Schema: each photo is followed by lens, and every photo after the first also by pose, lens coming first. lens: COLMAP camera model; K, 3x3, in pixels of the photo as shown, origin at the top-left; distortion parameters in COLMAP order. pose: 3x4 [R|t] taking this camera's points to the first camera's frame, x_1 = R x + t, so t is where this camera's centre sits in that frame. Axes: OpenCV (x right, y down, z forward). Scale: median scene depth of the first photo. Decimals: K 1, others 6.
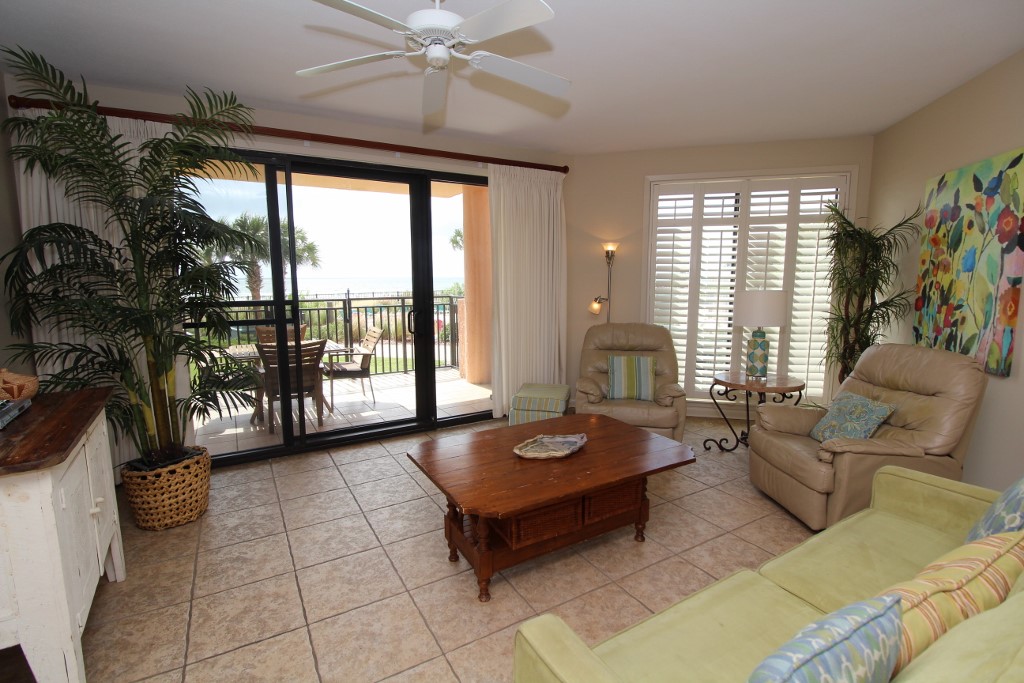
lens RADIAL K [[476.4, 0, 512.0], [0, 476.4, 341.5], [0, 0, 1]] dist [0.002453, -0.013140]
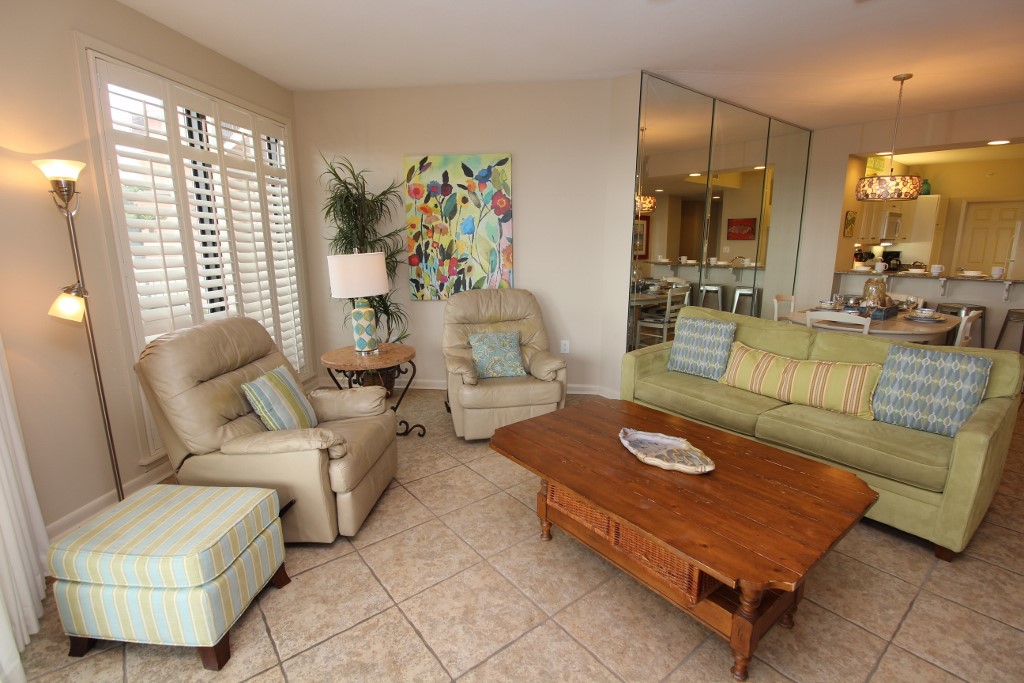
lens RADIAL K [[476.4, 0, 512.0], [0, 476.4, 341.5], [0, 0, 1]] dist [0.002453, -0.013140]
pose [[-0.138449, -0.206885, 0.968520, -0.383632], [0.136366, 0.964641, 0.225549, -0.107078], [-0.980936, 0.163300, -0.105341, 0.812326]]
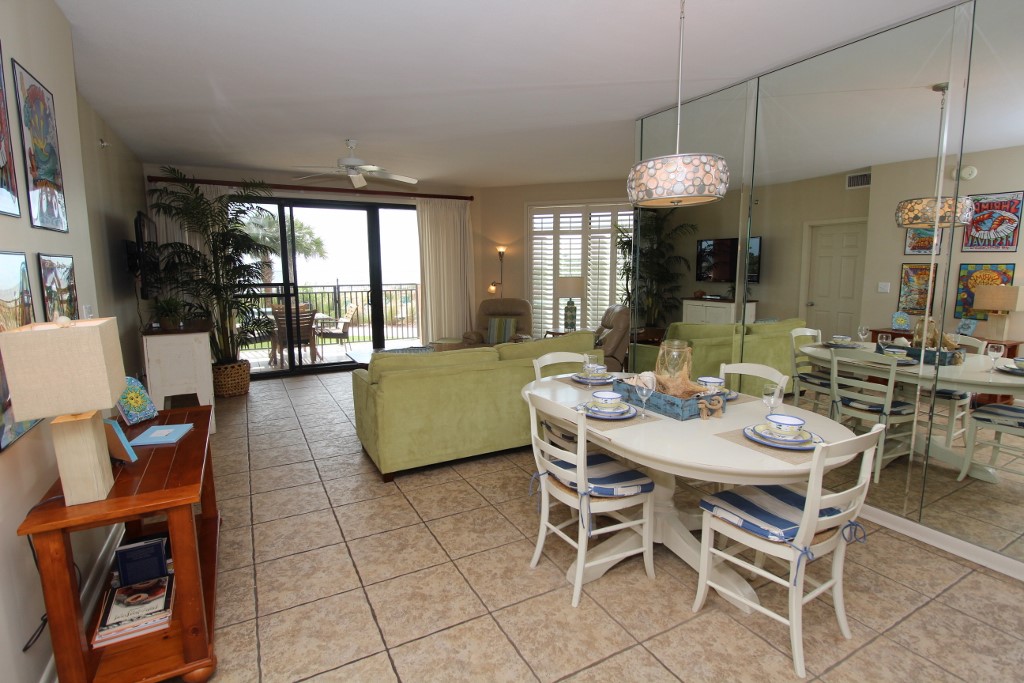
lens RADIAL K [[498.5, 0, 513.6], [0, 498.5, 339.4], [0, 0, 1]] dist [-0.001875, -0.001013]
pose [[0.999502, 0.002417, -0.031469, 0.364376], [-0.002262, 0.999985, 0.004954, 0.100594], [0.031481, -0.004881, 0.999492, -0.725568]]
